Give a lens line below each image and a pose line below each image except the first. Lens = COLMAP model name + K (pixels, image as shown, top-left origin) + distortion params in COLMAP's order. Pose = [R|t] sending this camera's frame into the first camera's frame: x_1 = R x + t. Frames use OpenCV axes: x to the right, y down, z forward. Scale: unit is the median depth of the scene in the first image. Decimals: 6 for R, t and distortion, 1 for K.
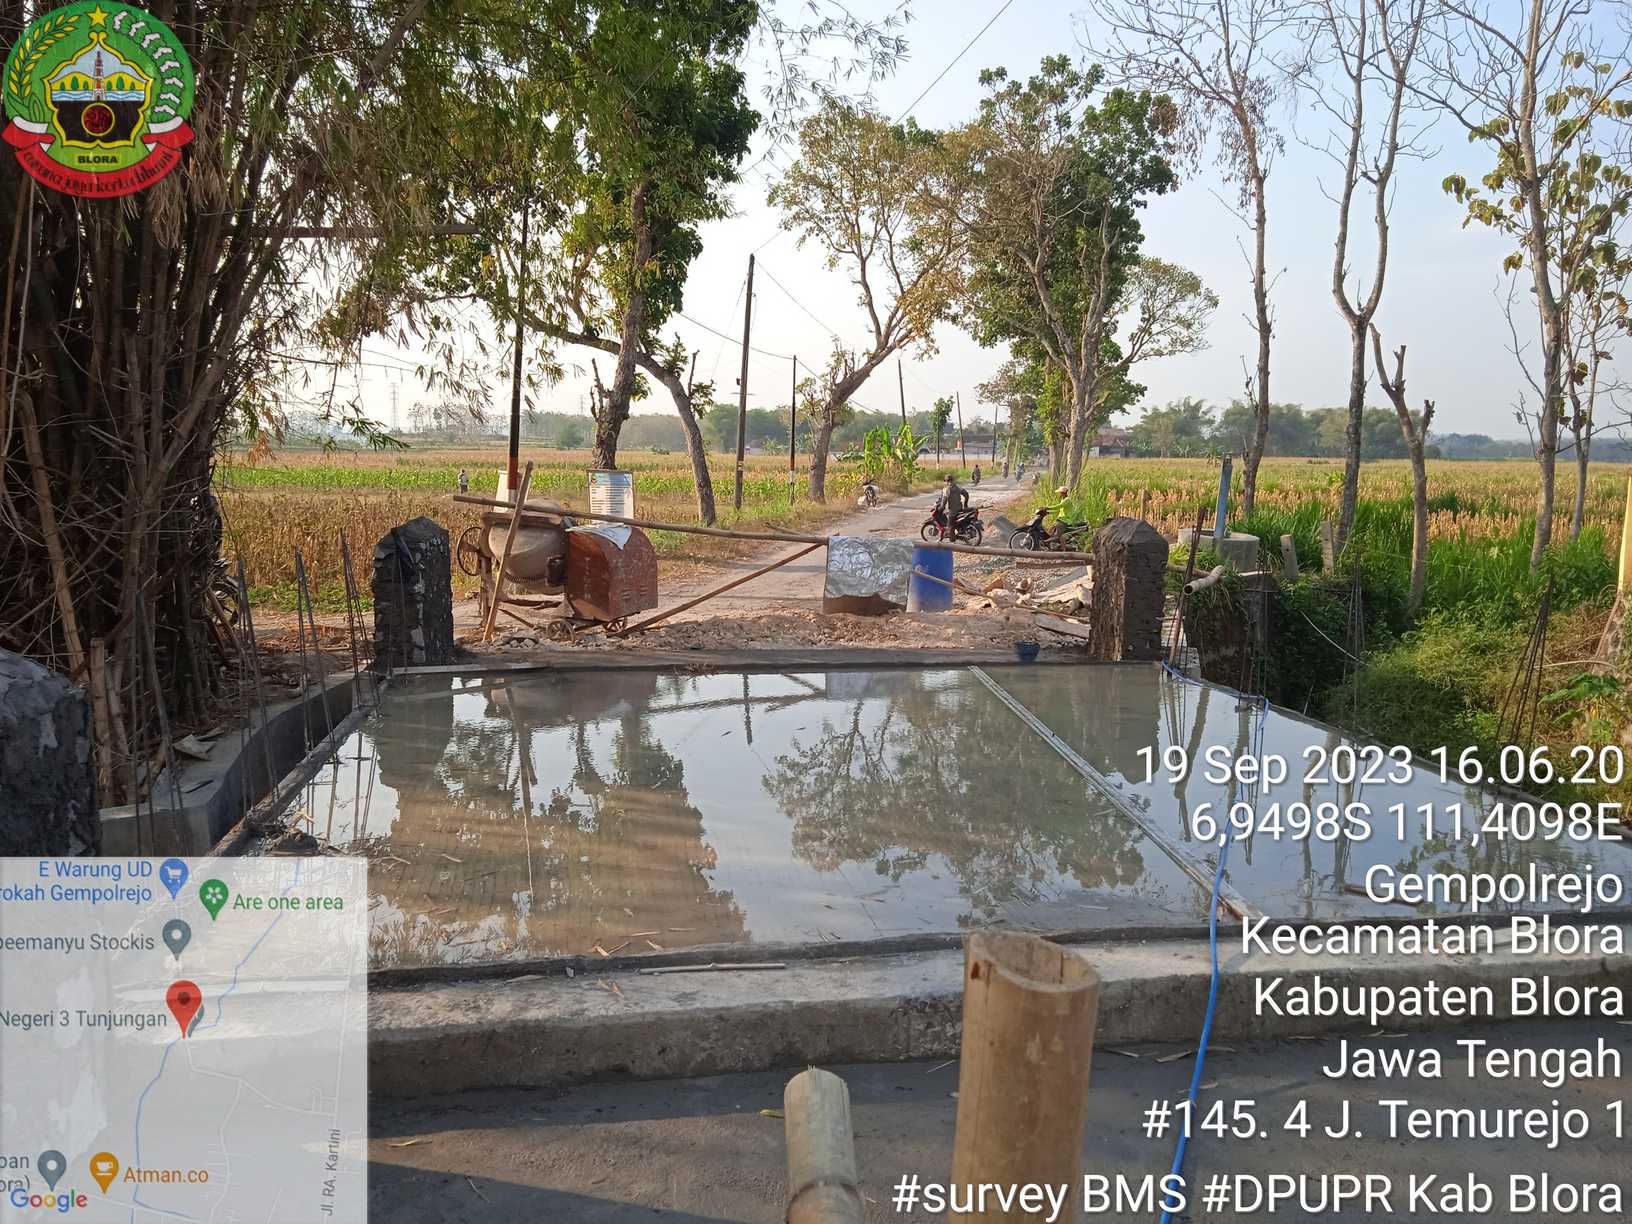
lens RADIAL K [[1357.8, 0, 823.8], [0, 1357.8, 608.3], [0, 0, 1]] dist [0.053263, -0.053132]
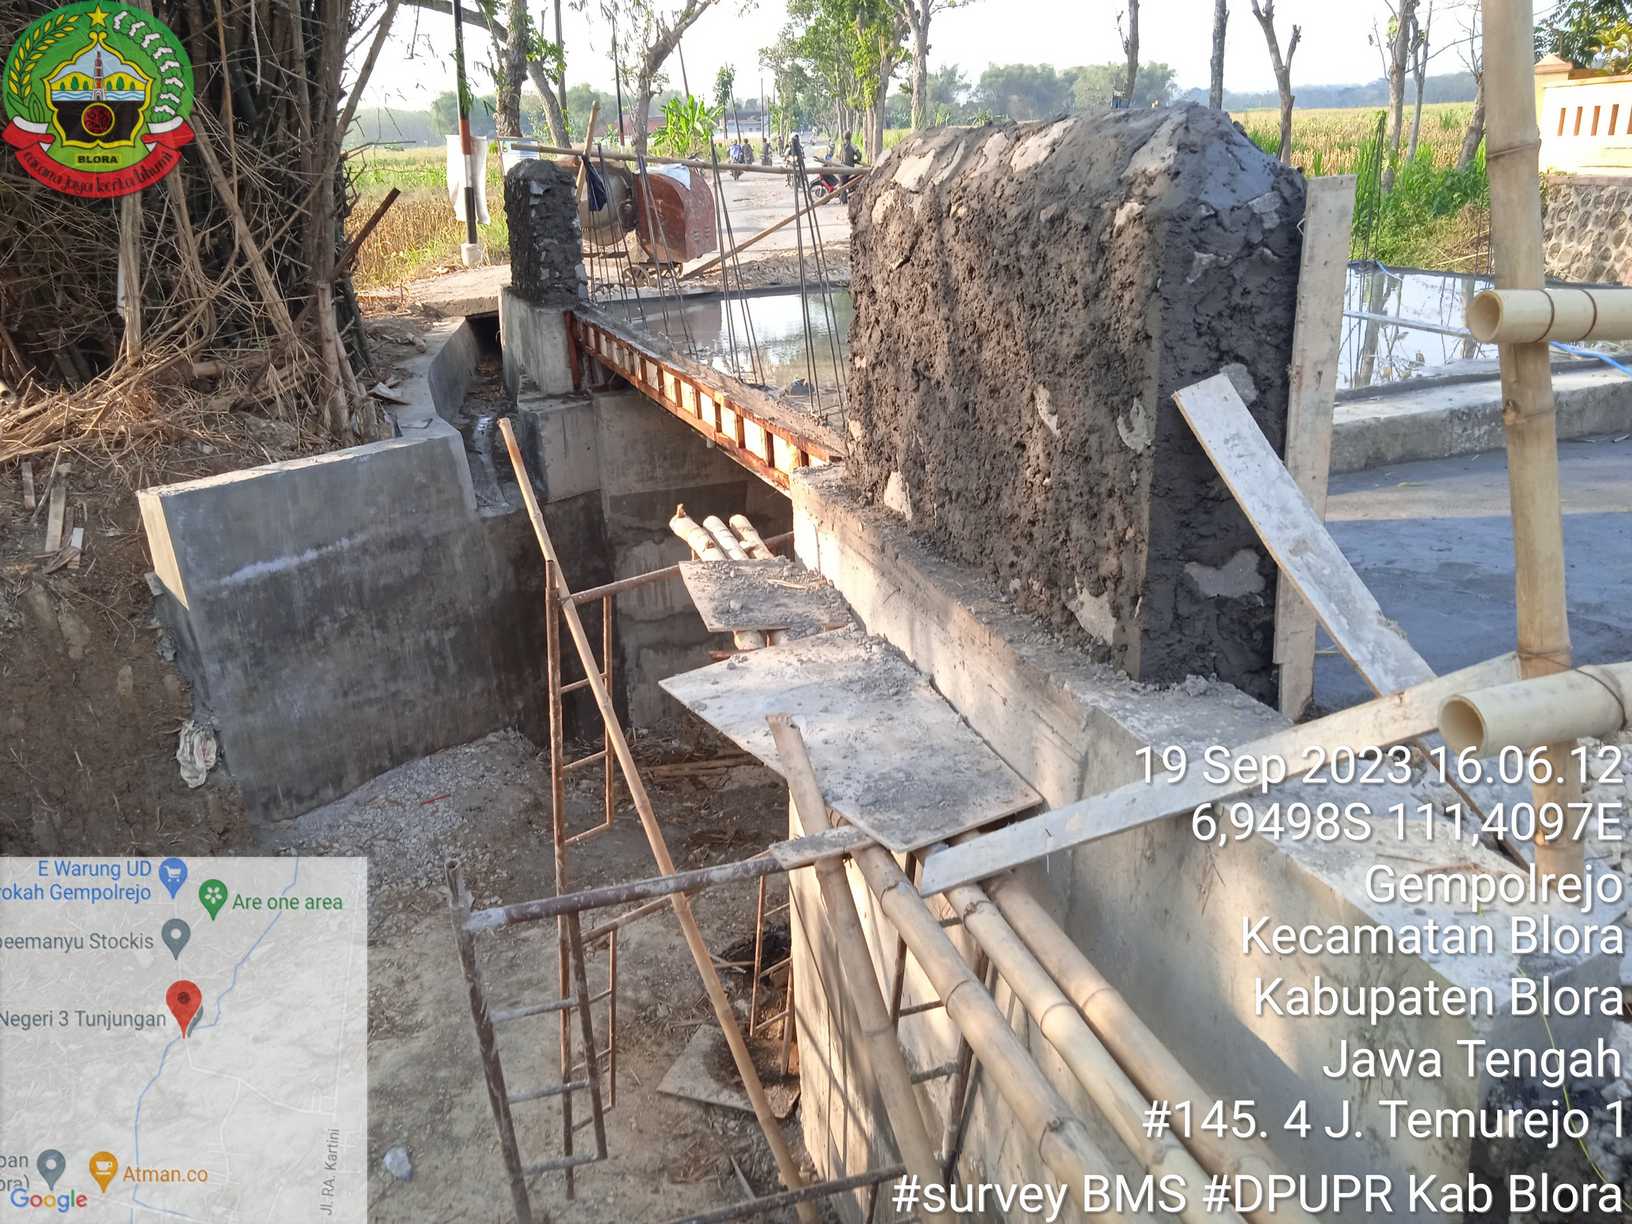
lens RADIAL K [[1357.8, 0, 823.3], [0, 1357.8, 617.4], [0, 0, 1]] dist [0.053263, -0.053132]
pose [[0.982496, -0.109213, 0.150911, -0.128130], [0.072869, 0.970881, 0.228210, 0.022309], [-0.171440, -0.213219, 0.961845, -0.037130]]
